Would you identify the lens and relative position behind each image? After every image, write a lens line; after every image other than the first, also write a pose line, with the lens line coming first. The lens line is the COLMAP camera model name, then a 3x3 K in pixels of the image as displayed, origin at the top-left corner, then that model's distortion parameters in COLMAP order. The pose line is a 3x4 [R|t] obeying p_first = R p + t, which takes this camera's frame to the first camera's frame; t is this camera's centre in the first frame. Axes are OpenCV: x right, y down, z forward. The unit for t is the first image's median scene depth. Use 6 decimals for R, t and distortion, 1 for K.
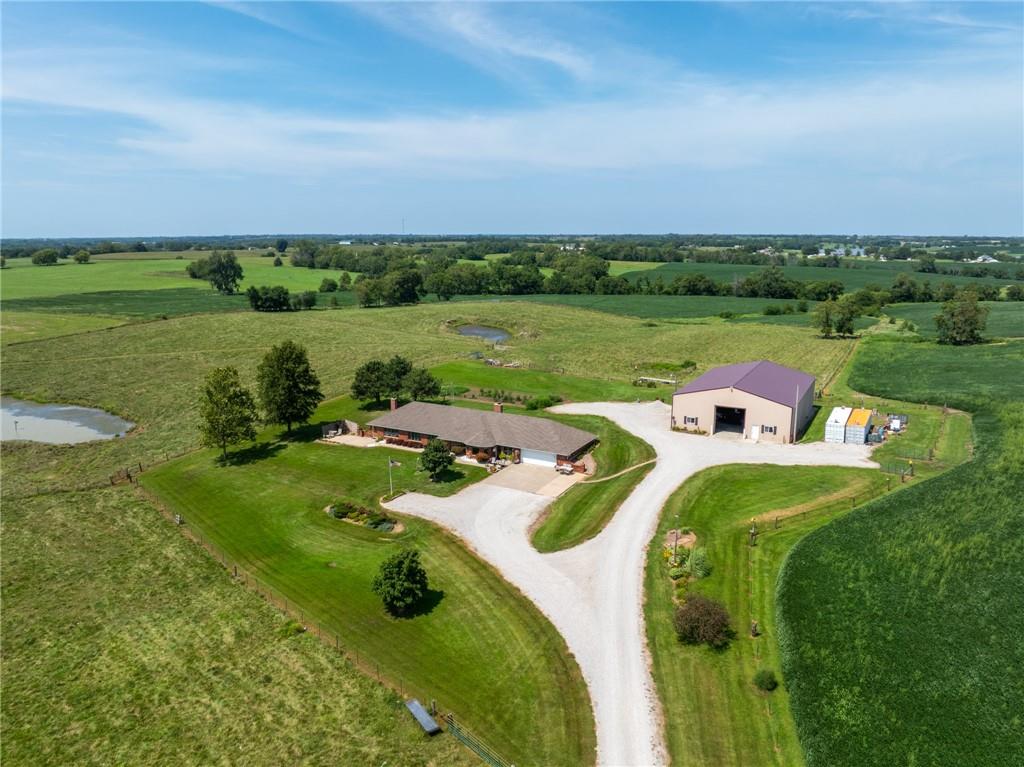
lens RADIAL K [[721.5, 0, 518.8], [0, 721.5, 381.5], [0, 0, 1]] dist [-0.041279, -0.006593]
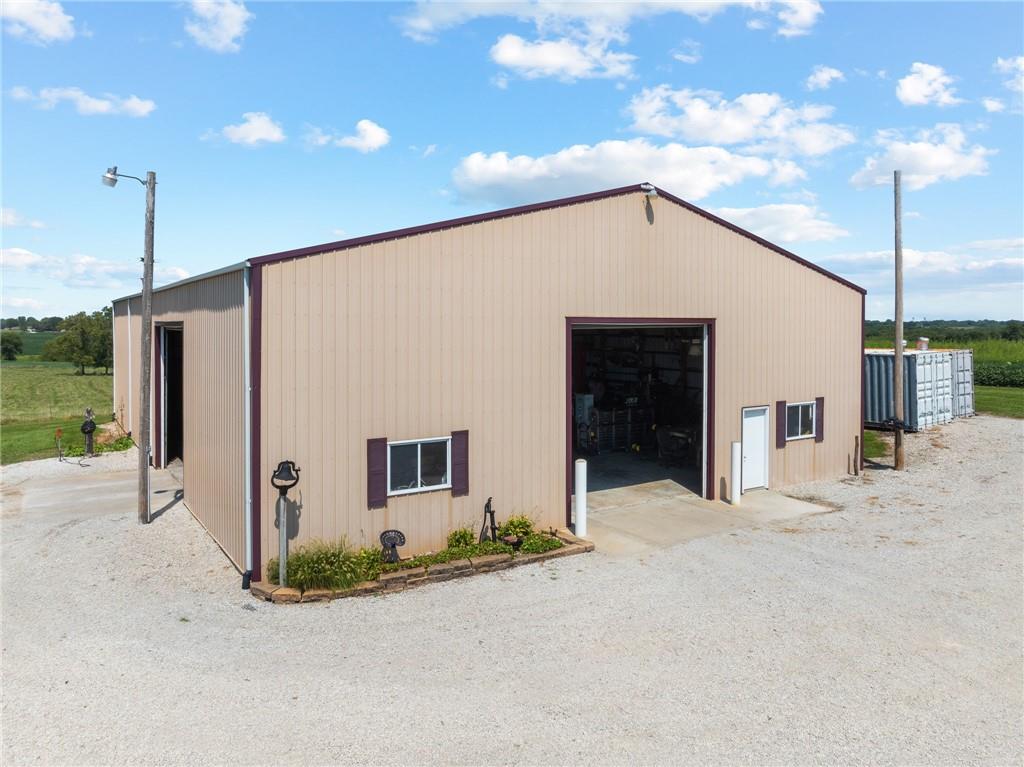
lens RADIAL K [[721.5, 0, 518.8], [0, 721.5, 381.5], [0, 0, 1]] dist [-0.041279, -0.006593]
pose [[0.456598, -0.062700, 0.887461, 0.151171], [0.169086, 0.985448, -0.017371, 0.048444], [-0.873458, 0.157989, 0.460555, 0.997133]]
